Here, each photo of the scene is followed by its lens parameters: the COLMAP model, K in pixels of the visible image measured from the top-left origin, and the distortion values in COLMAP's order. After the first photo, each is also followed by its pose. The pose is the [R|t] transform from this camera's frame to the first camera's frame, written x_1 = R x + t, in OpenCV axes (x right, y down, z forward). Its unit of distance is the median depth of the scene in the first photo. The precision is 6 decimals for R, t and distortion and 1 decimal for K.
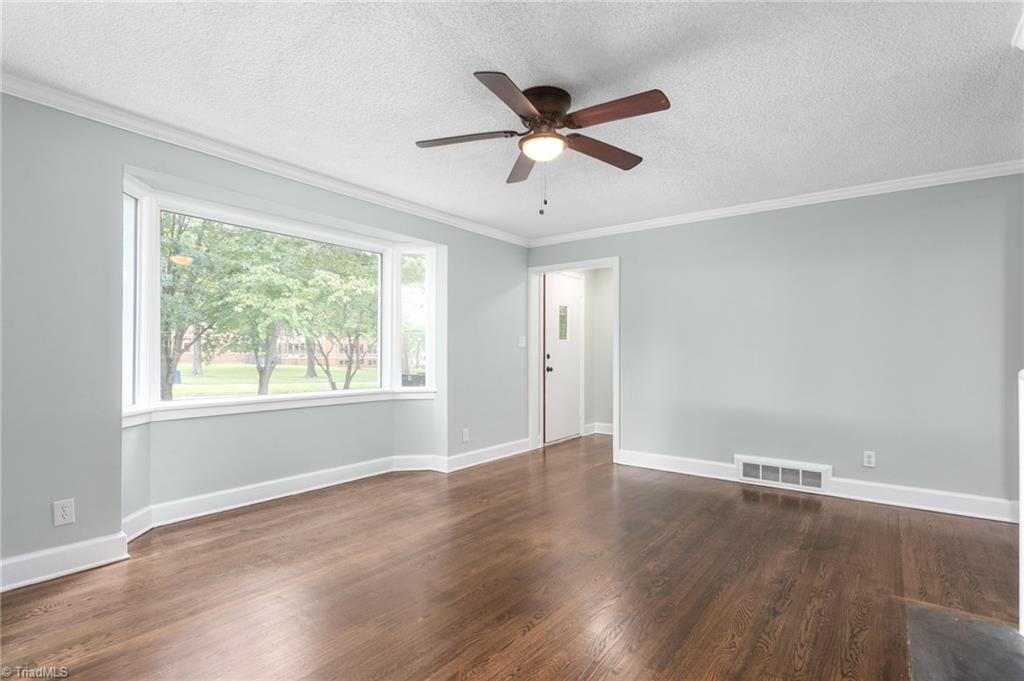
lens RADIAL K [[482.9, 0, 511.0], [0, 482.9, 350.7], [0, 0, 1]] dist [-0.006864, -0.000138]
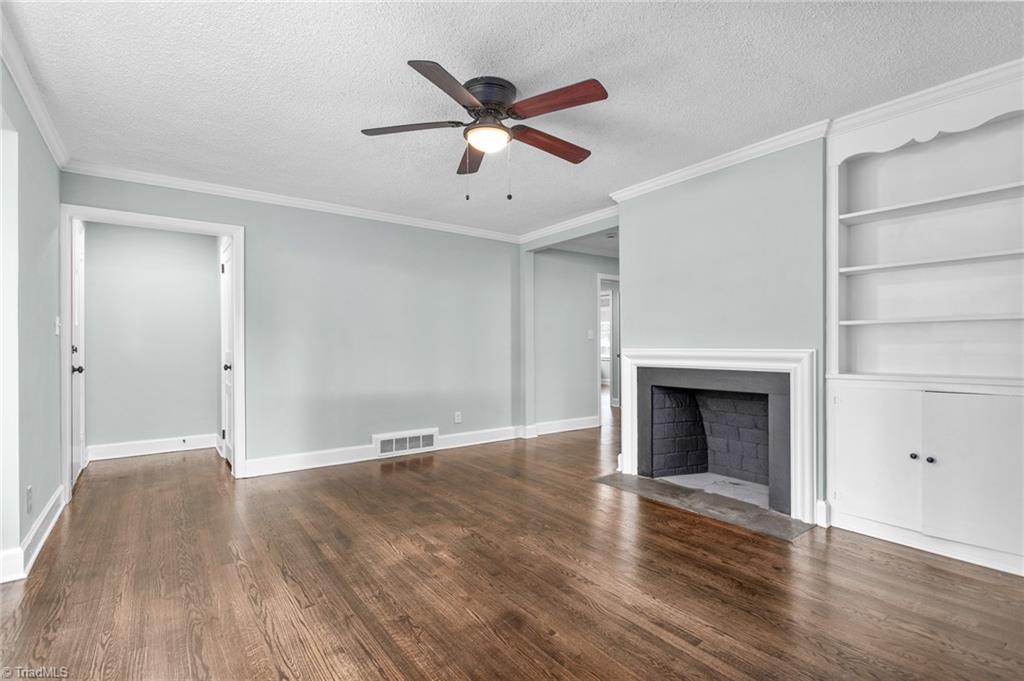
lens RADIAL K [[482.9, 0, 506.6], [0, 482.9, 343.7], [0, 0, 1]] dist [-0.006864, -0.000138]
pose [[0.287286, -0.001044, 0.957844, -0.552510], [-0.001435, 0.999998, 0.001521, 0.003235], [-0.957844, -0.001811, 0.287283, 0.422106]]
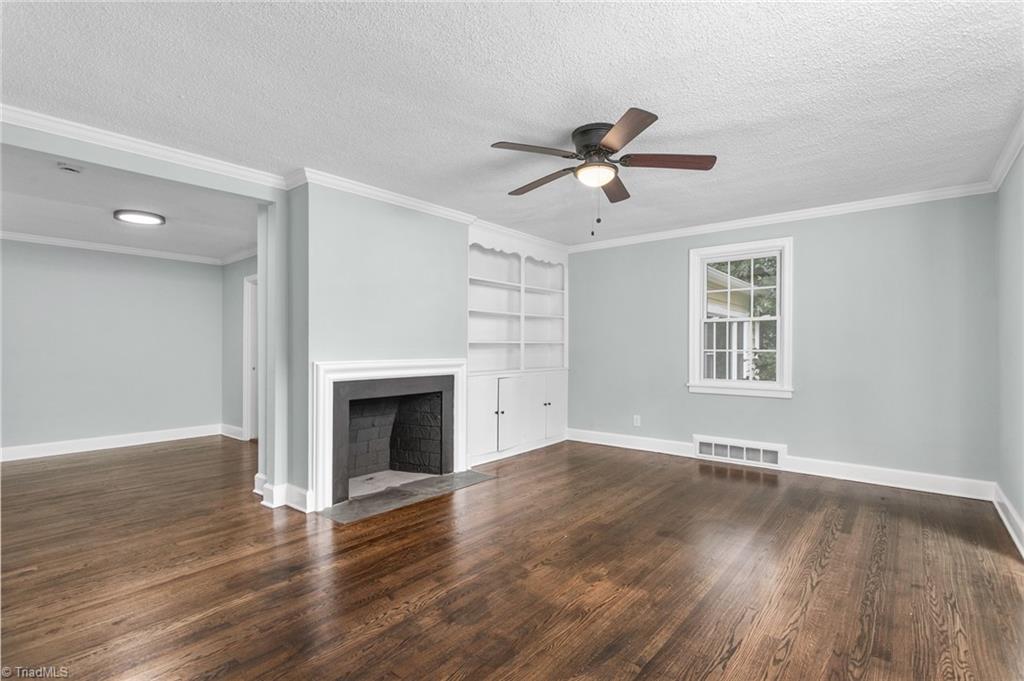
lens RADIAL K [[482.9, 0, 511.8], [0, 482.9, 348.0], [0, 0, 1]] dist [-0.006864, -0.000138]
pose [[-0.999118, 0.000303, 0.041987, 0.132666], [0.000003, 0.999975, -0.007135, -0.004141], [-0.041988, -0.007129, -0.999093, 1.335379]]
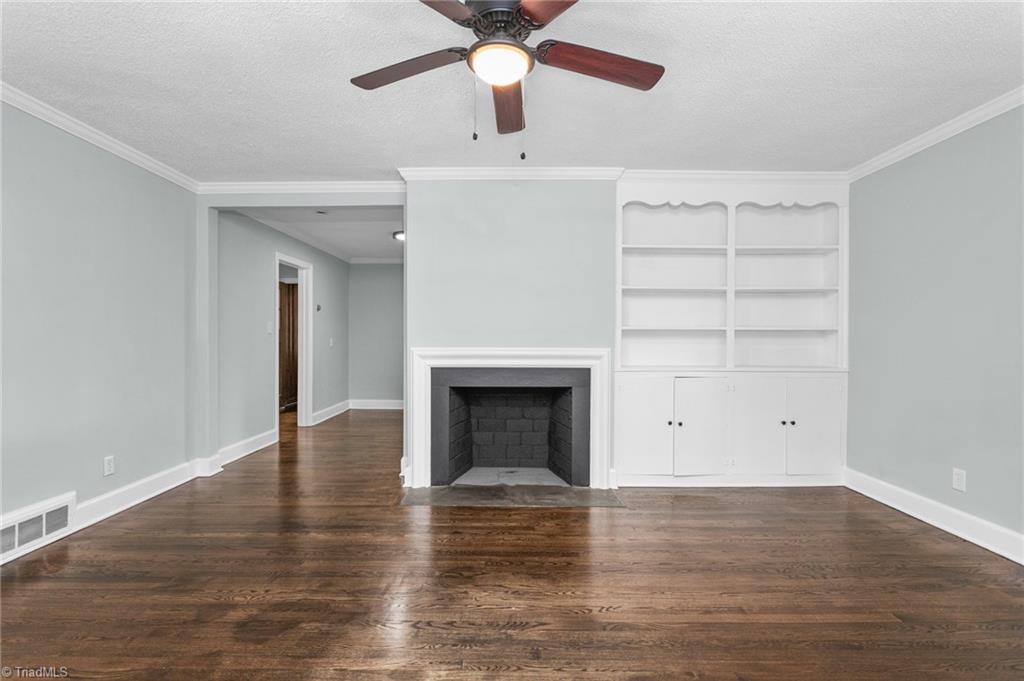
lens RADIAL K [[482.9, 0, 510.3], [0, 482.9, 339.1], [0, 0, 1]] dist [-0.006864, -0.000138]
pose [[-0.606384, -0.009757, 0.795112, -0.327178], [-0.011837, 0.999925, 0.003243, -0.006529], [-0.795084, -0.007446, -0.606454, 0.894593]]
